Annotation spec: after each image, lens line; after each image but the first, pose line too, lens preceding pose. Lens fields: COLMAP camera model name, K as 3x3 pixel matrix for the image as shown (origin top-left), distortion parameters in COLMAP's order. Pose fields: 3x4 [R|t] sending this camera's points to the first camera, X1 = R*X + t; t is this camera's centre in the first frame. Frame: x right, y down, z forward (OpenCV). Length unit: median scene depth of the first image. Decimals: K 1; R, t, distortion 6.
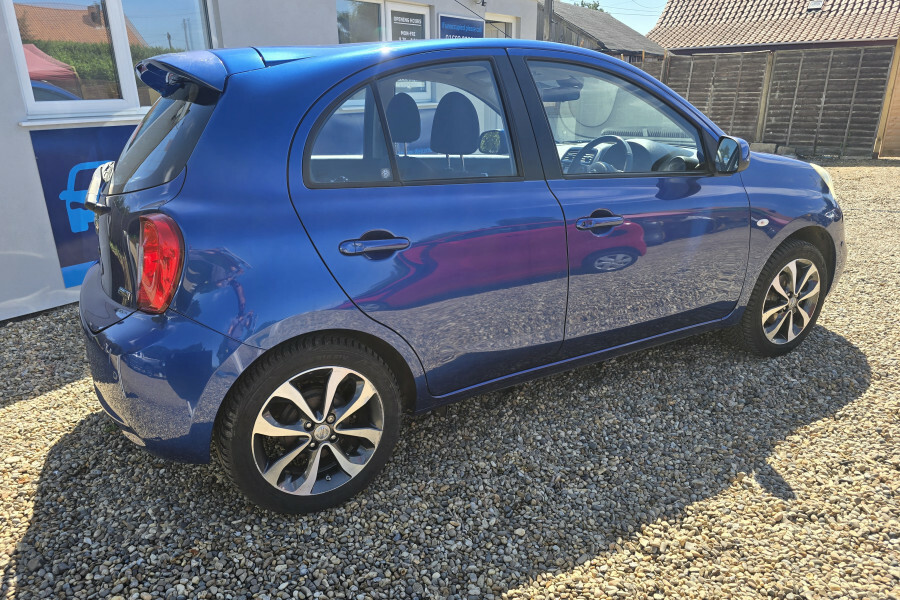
lens RADIAL K [[657.7, 0, 450.0], [0, 657.7, 300.0], [0, 0, 1]] dist [0.038512, -0.046862]
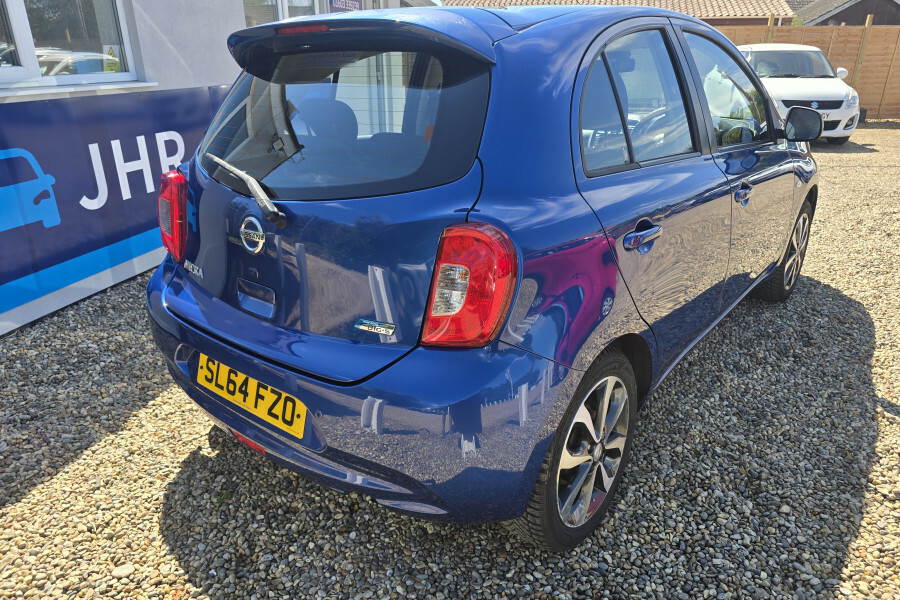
lens RADIAL K [[625.2, 0, 462.1], [0, 625.2, 299.6], [0, 0, 1]] dist [0.023170, -0.002263]
pose [[0.930700, -0.120632, 0.345319, -0.598065], [0.101318, 0.992134, 0.073518, -0.079109], [-0.351472, -0.033437, 0.935601, 0.264803]]
